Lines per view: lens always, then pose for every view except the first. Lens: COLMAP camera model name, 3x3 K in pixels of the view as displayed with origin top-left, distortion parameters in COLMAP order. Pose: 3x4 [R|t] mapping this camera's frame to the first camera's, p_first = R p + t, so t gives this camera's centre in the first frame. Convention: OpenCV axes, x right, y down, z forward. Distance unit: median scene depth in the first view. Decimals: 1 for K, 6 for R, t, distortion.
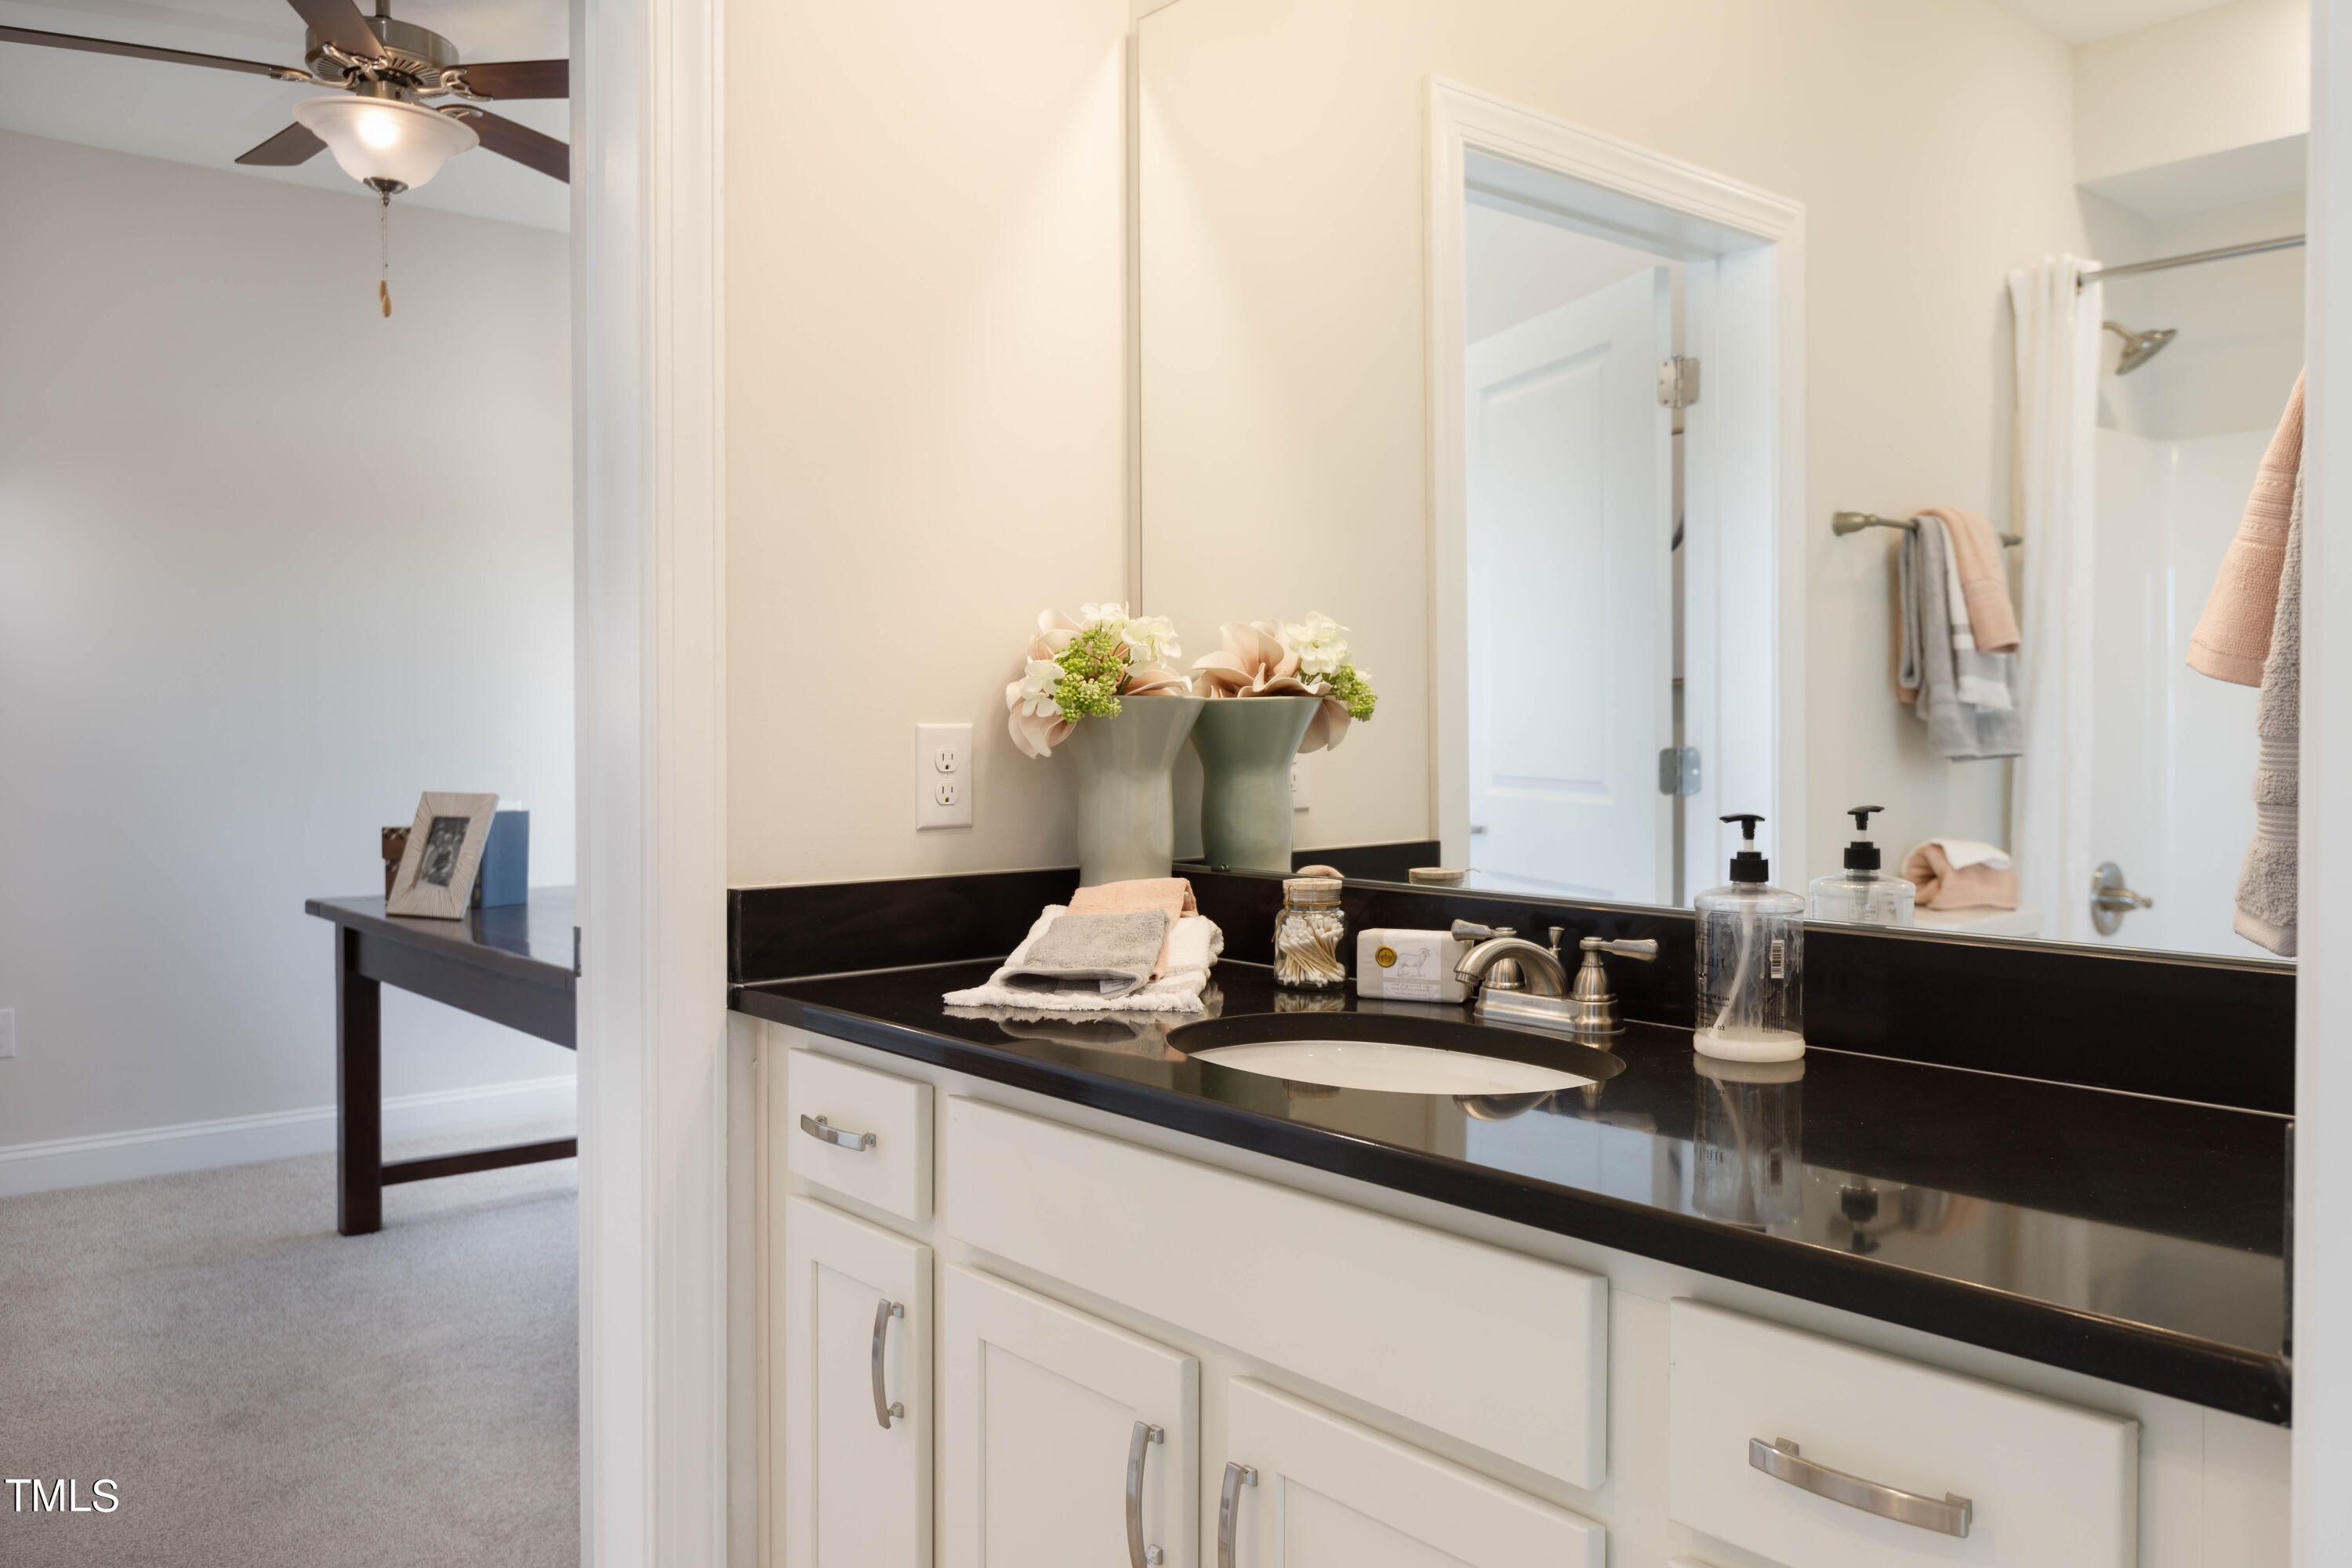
lens RADIAL K [[1827.7, 0, 1181.3], [0, 1827.7, 766.6], [0, 0, 1]] dist [0.000662, 0.003924]
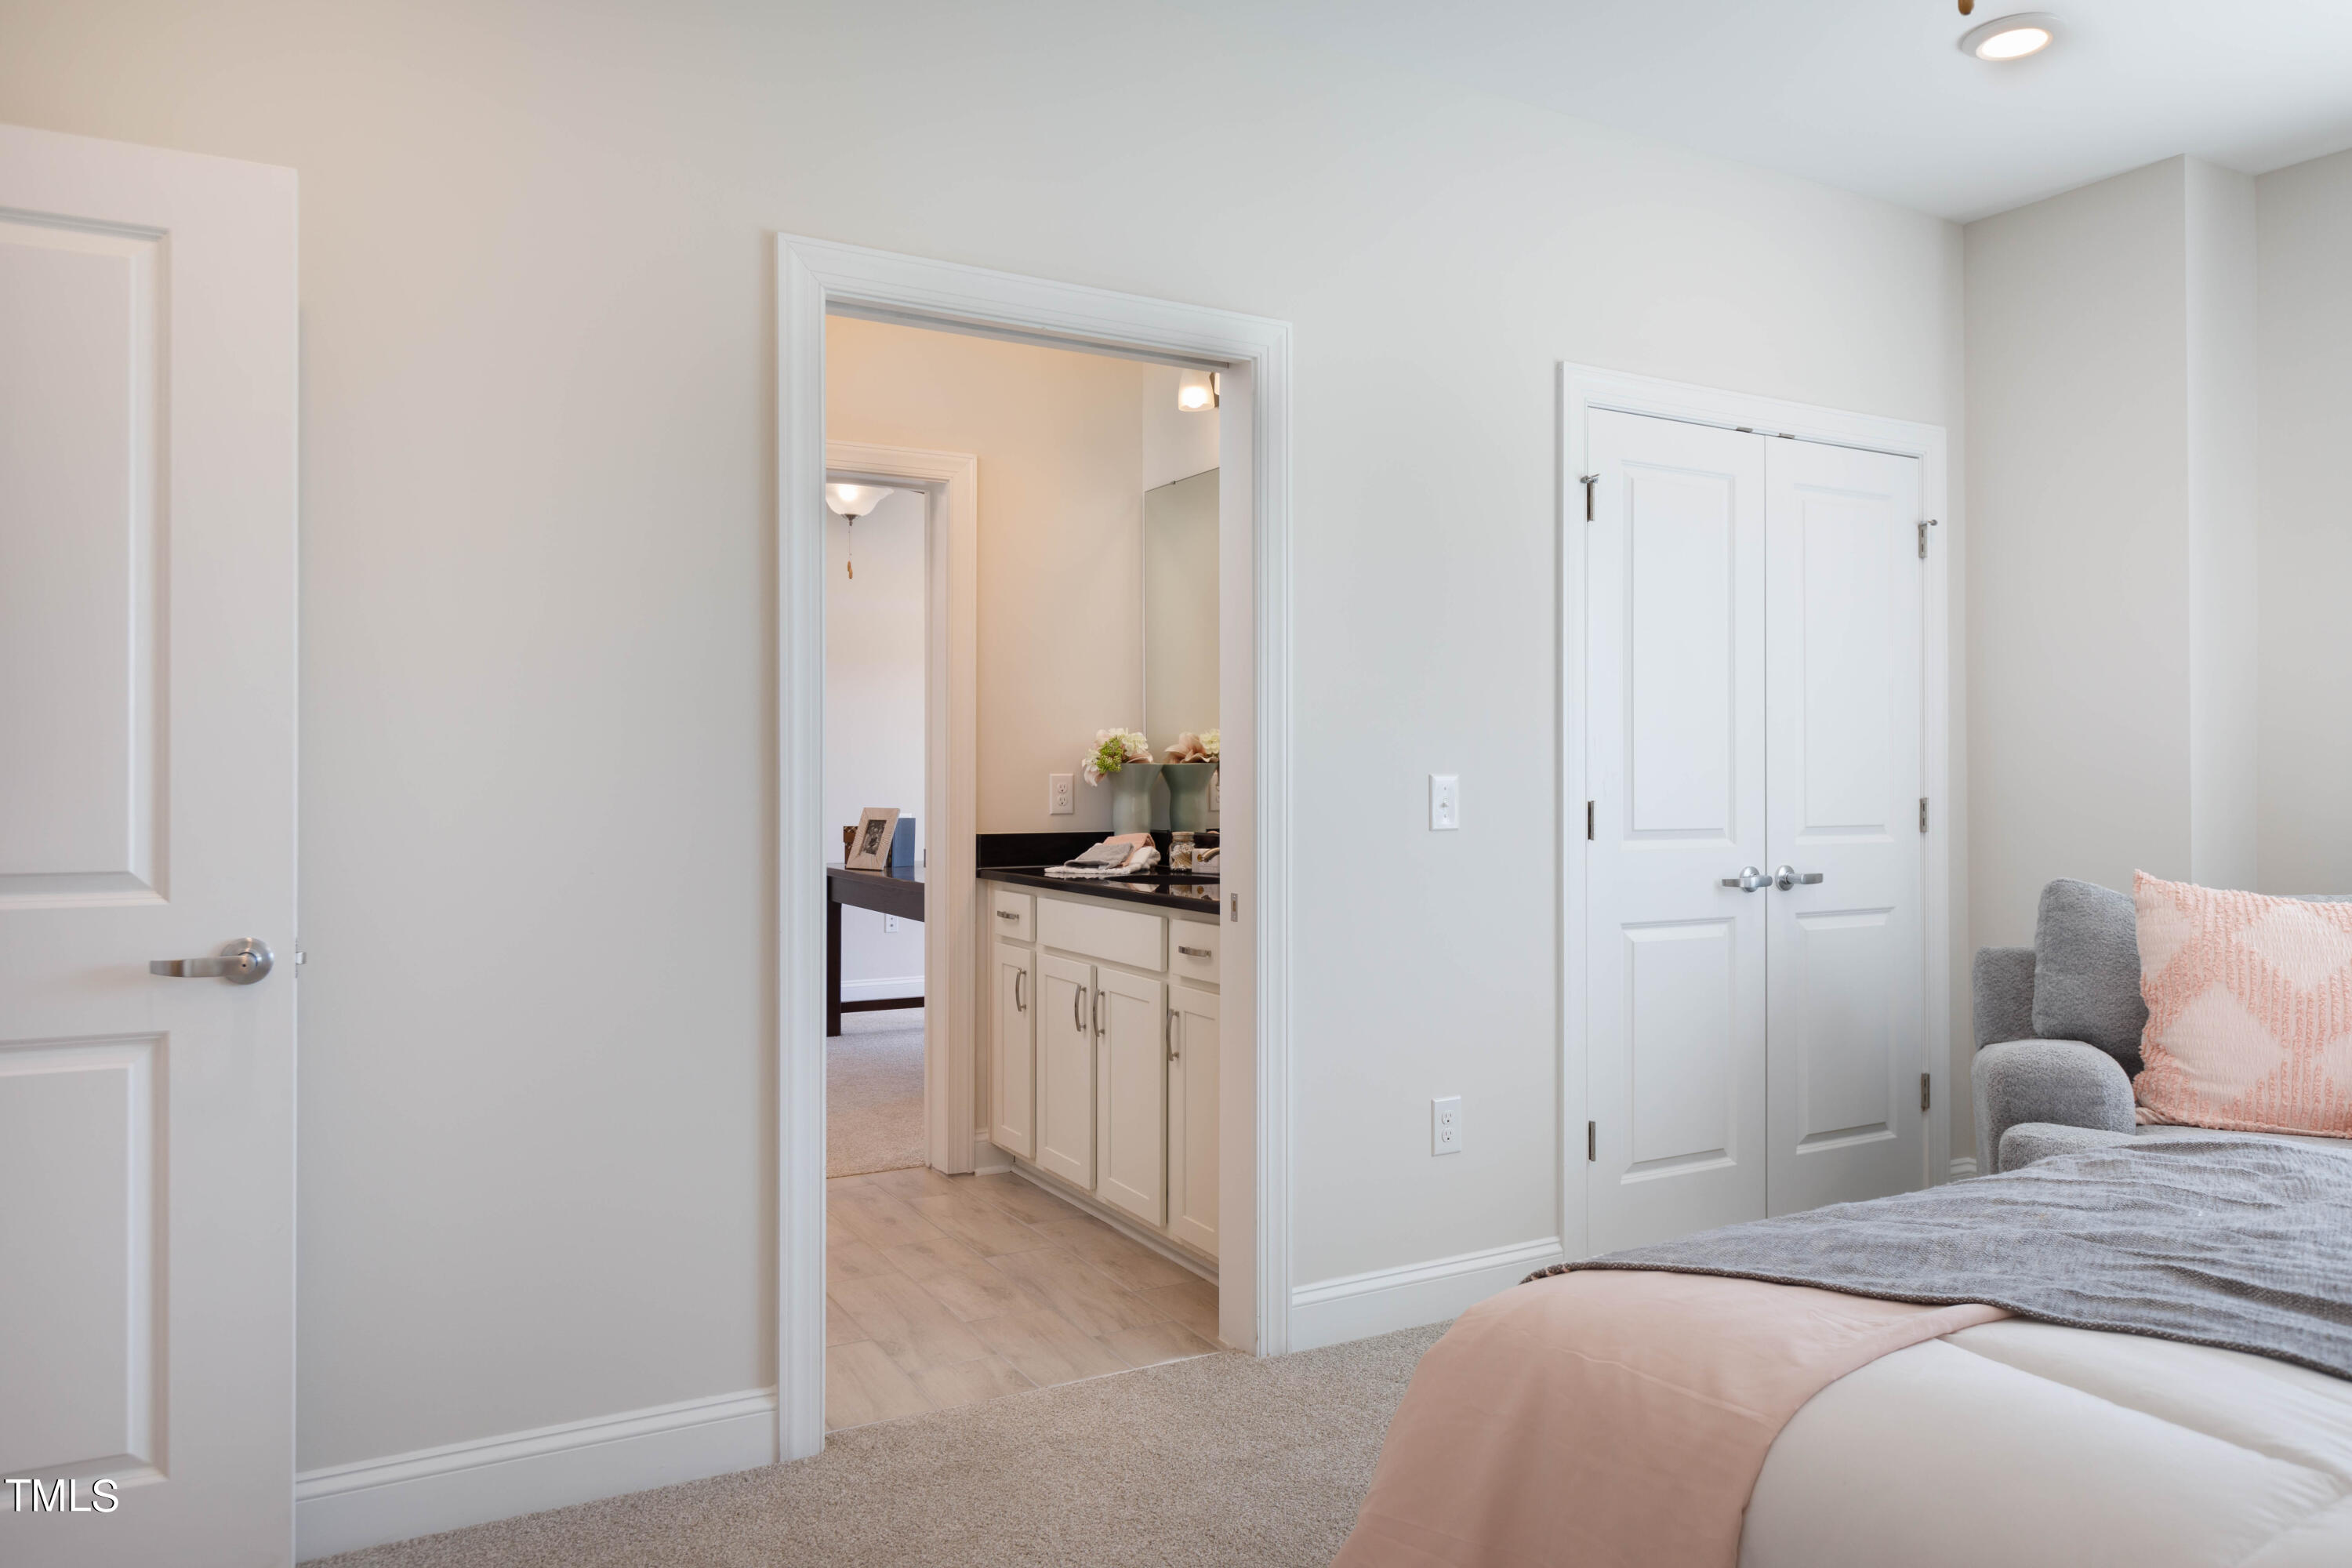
lens RADIAL K [[1614.5, 0, 1171.9], [0, 1614.5, 793.1], [0, 0, 1]] dist [-0.016631, 0.003488]
pose [[0.981287, 0.001898, -0.192540, 0.473234], [-0.003813, 0.999947, -0.009574, 0.025817], [0.192511, 0.010129, 0.981242, -1.238289]]
